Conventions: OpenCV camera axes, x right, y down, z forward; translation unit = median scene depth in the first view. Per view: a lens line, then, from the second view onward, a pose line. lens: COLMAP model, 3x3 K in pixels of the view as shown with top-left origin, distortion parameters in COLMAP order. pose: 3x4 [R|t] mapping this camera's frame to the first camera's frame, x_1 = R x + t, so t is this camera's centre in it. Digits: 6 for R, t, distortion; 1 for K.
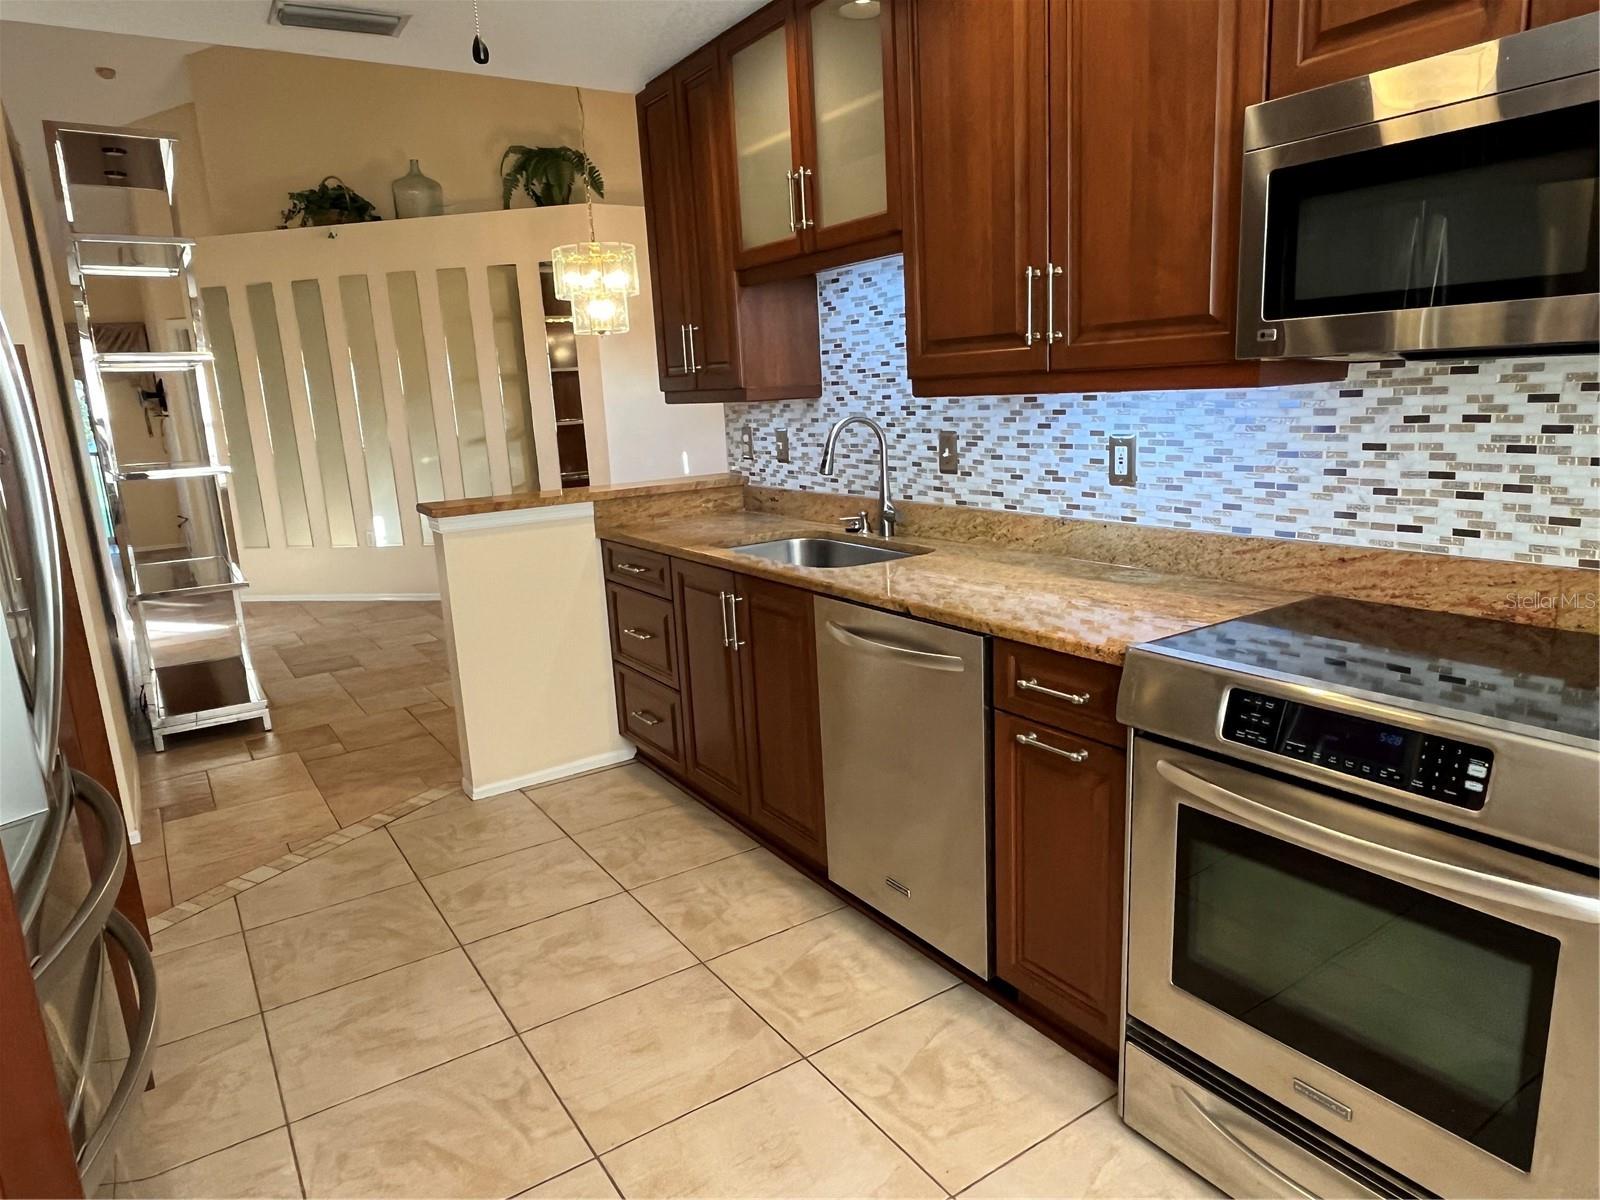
lens RADIAL K [[1015.2, 0, 810.1], [0, 1015.2, 612.8], [0, 0, 1]] dist [-0.000843, -0.002557]
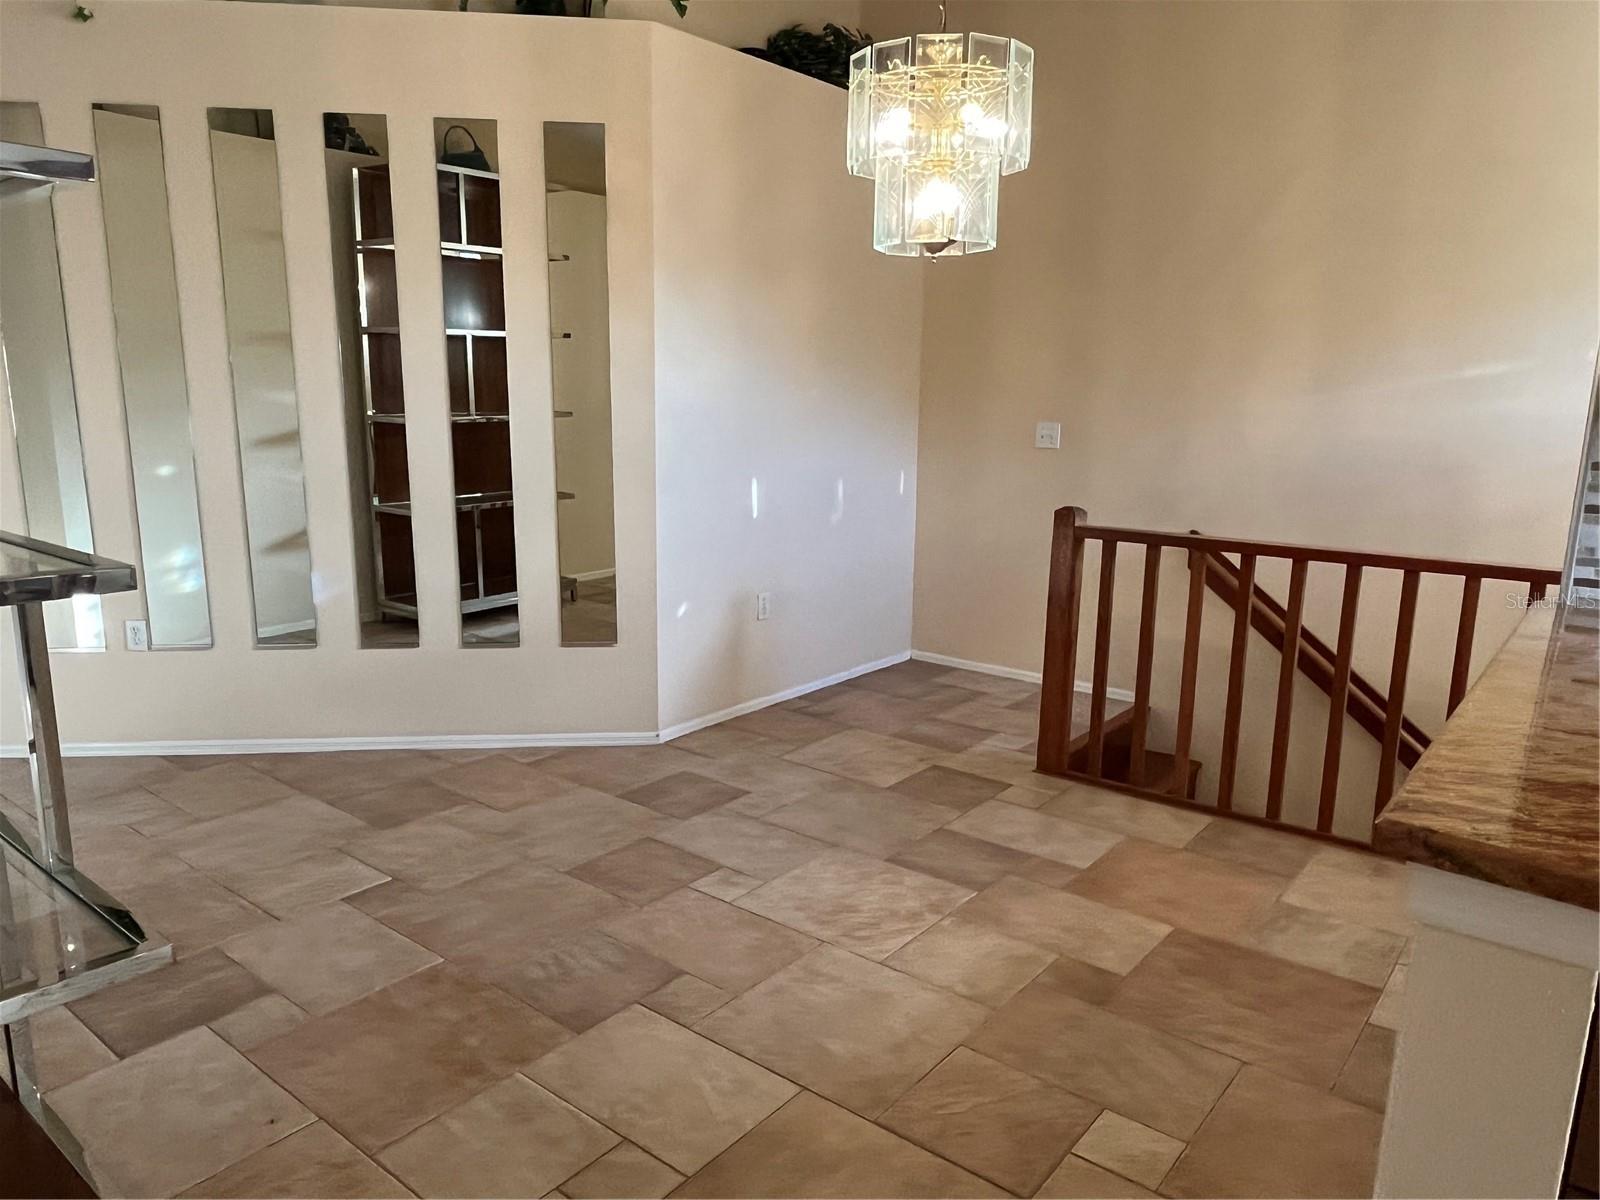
lens RADIAL K [[1098.9, 0, 808.9], [0, 1098.9, 595.6], [0, 0, 1]] dist [0.000796, -0.005920]
pose [[0.951921, -0.008842, 0.306216, -0.383568], [0.016677, 0.999597, -0.022980, -0.101786], [-0.305890, 0.026982, 0.951685, 0.512327]]
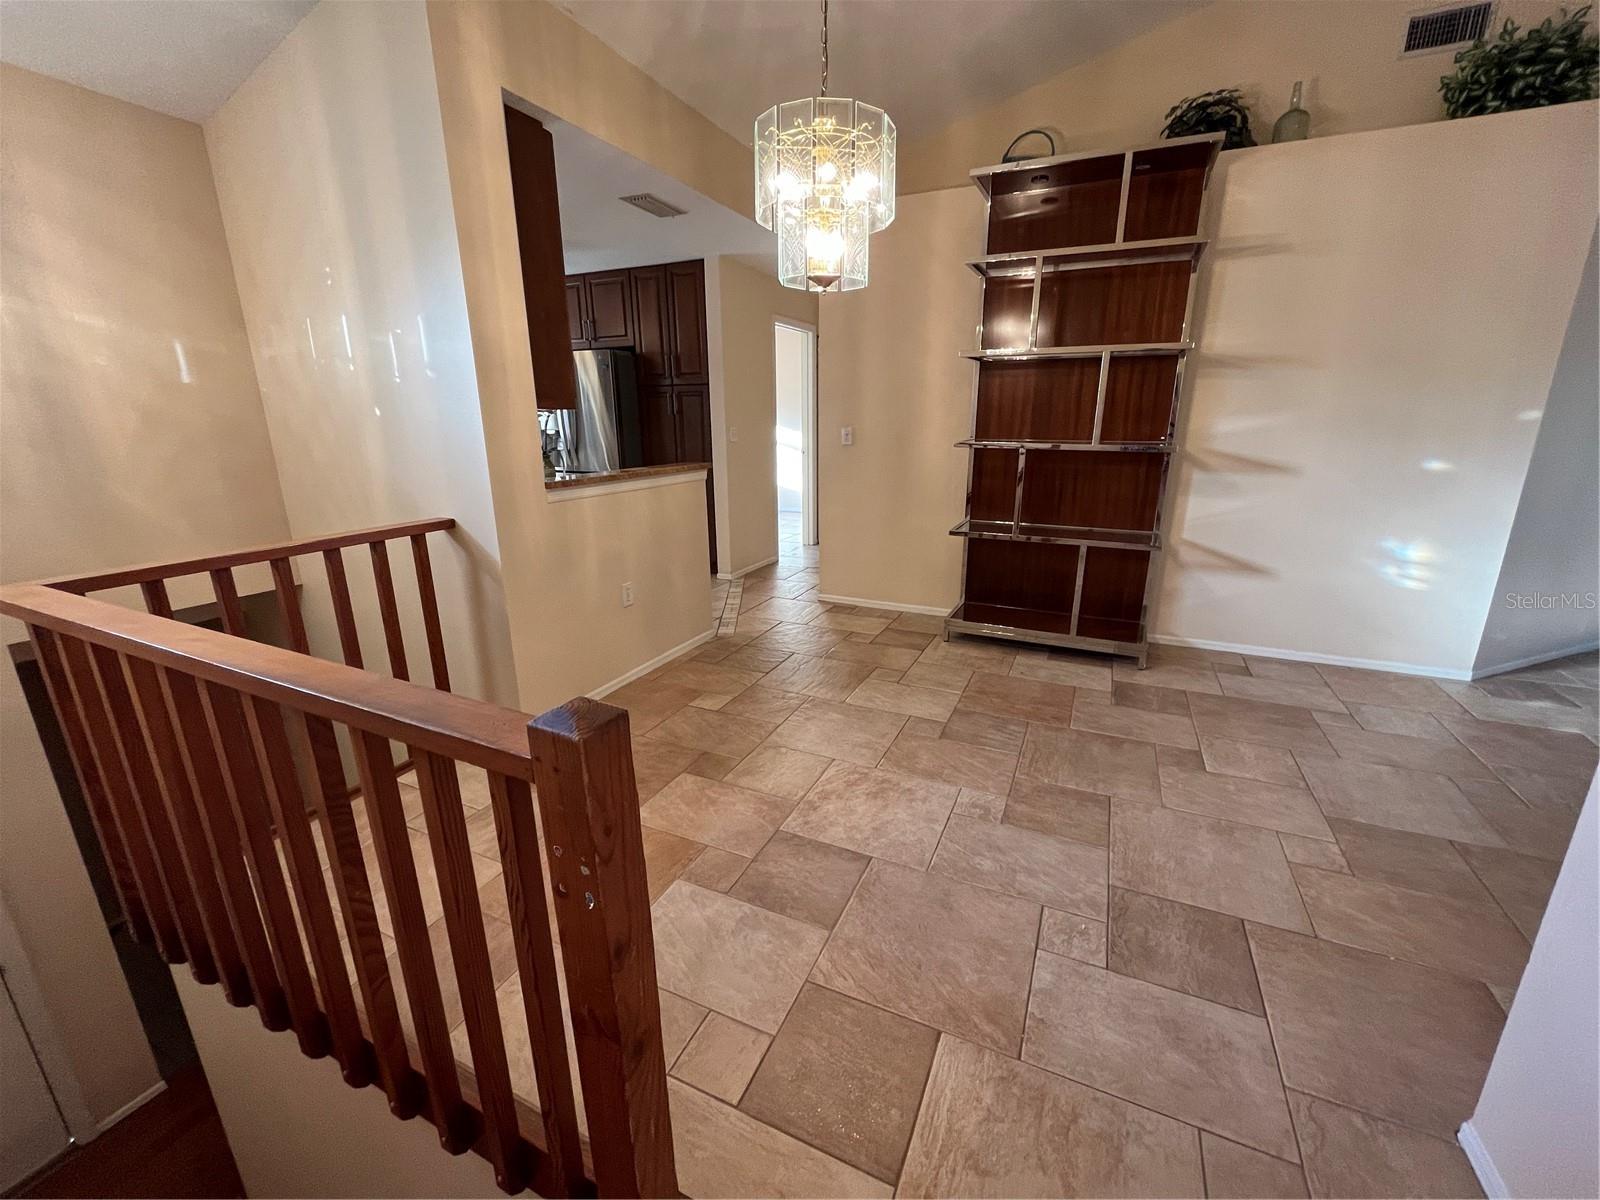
lens RADIAL K [[651.5, 0, 806.1], [0, 651.5, 601.8], [0, 0, 1]] dist [-0.002203, 0.000346]
pose [[-0.856176, 0.181683, -0.483688, 0.031695], [-0.073958, 0.883405, 0.462738, -0.269387], [0.511364, 0.431958, -0.742913, 1.285435]]
